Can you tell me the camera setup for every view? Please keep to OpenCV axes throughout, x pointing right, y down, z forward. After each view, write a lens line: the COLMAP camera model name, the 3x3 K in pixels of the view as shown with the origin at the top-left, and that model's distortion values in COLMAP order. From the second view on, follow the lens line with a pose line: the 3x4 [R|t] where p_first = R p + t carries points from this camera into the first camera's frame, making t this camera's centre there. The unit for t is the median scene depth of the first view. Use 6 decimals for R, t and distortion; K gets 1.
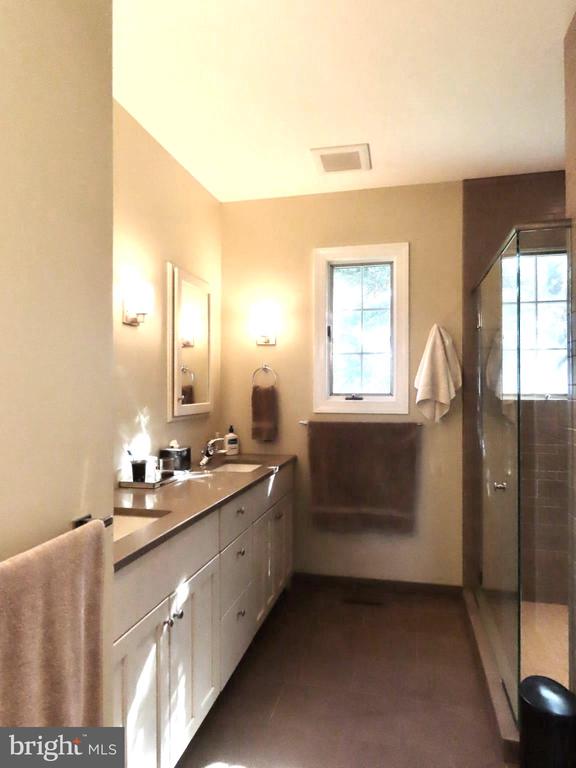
lens RADIAL K [[477.1, 0, 288.0], [0, 477.1, 384.0], [0, 0, 1]] dist [-0.017436, -0.000714]
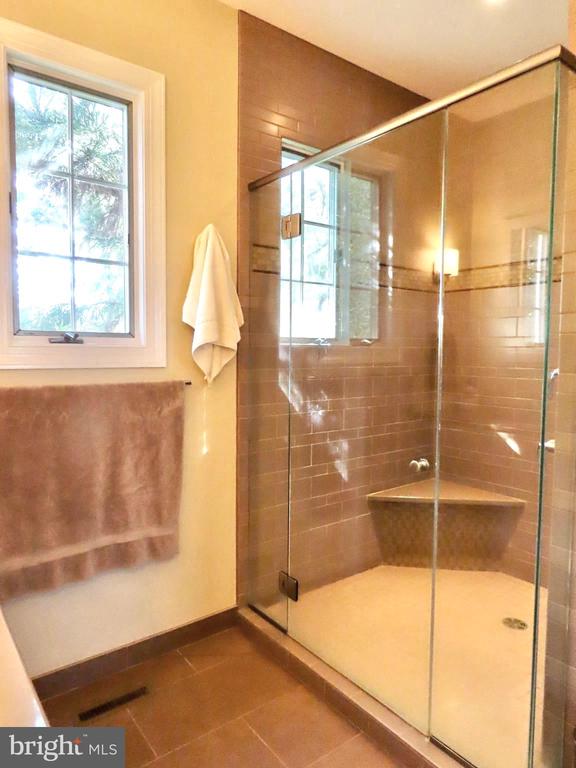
lens RADIAL K [[500.8, 0, 288.0], [0, 500.8, 384.0], [0, 0, 1]] dist [0.001398, 0.000143]
pose [[0.617338, -0.047511, 0.785262, -0.157230], [-0.011677, 0.997511, 0.069533, 0.038089], [-0.786612, -0.052095, 0.615247, 0.478807]]
